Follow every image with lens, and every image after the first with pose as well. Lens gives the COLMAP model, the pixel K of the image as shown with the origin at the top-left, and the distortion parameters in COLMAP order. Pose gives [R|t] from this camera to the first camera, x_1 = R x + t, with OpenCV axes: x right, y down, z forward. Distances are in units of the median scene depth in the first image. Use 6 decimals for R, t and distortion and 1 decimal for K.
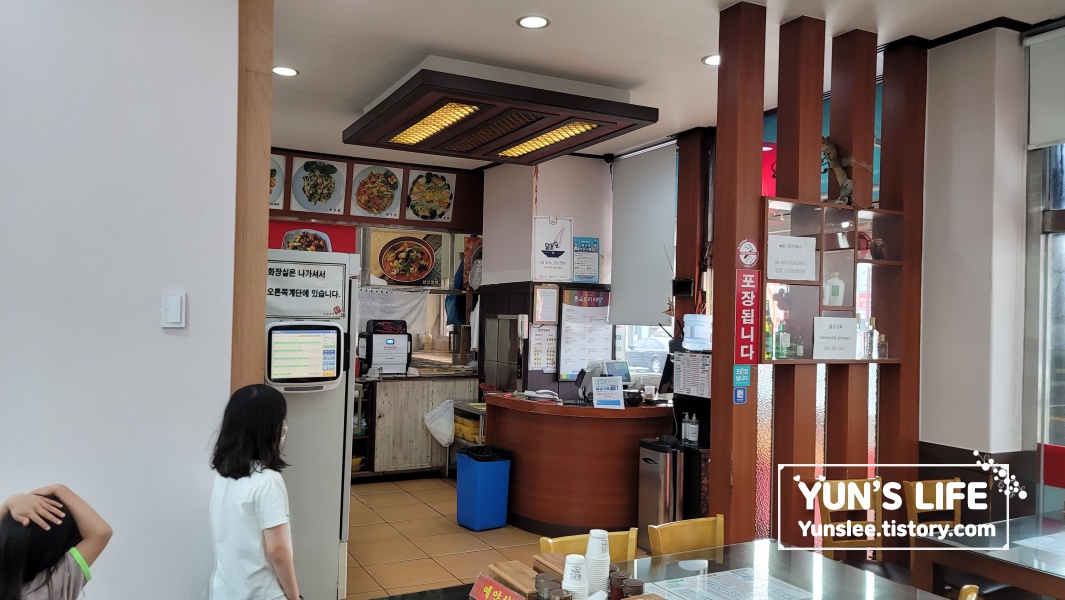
lens RADIAL K [[778.5, 0, 532.5], [0, 778.5, 300.0], [0, 0, 1]] dist [0.046738, -0.004722]
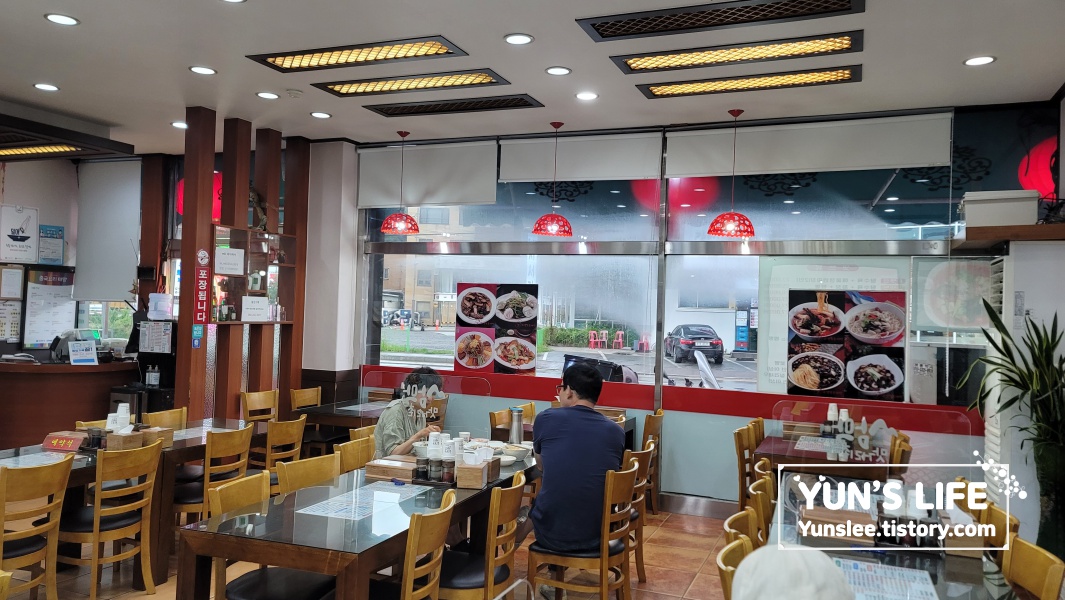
lens RADIAL K [[758.4, 0, 532.5], [0, 758.4, 300.0], [0, 0, 1]] dist [0.010141, 0.001029]
pose [[0.768127, 0.010007, 0.640219, -0.155201], [-0.026673, 0.999510, 0.016380, -0.010427], [-0.639741, -0.029658, 0.768018, -0.489321]]
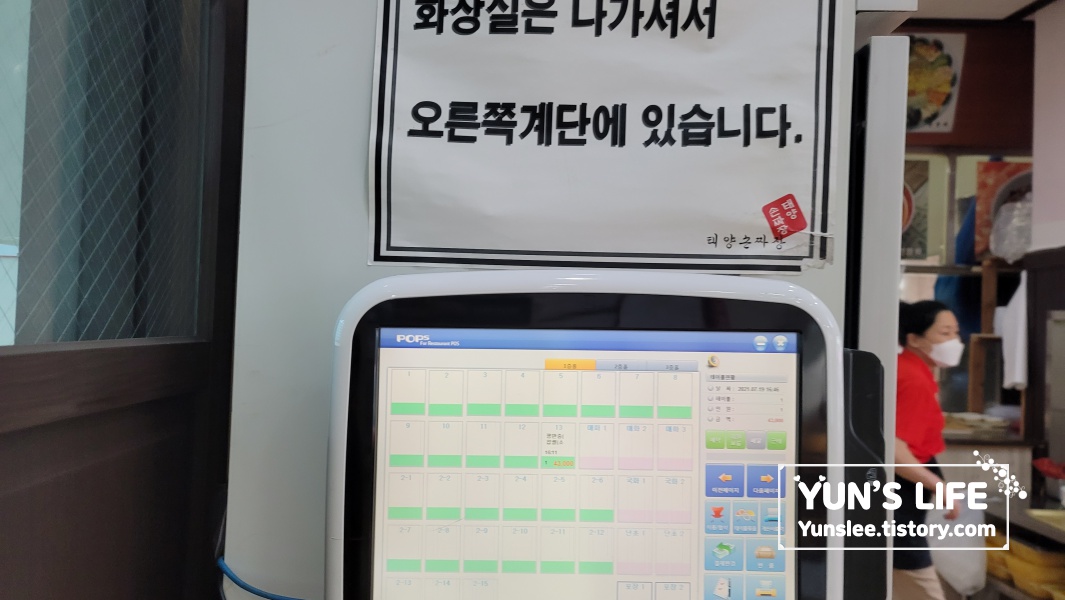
lens RADIAL K [[778.5, 0, 532.5], [0, 778.5, 300.0], [0, 0, 1]] dist [0.046738, -0.004722]
pose [[0.888691, -0.003222, -0.458496, -0.123682], [-0.002287, 0.999932, -0.011460, 0.018581], [0.458501, 0.011233, 0.888623, 0.460155]]
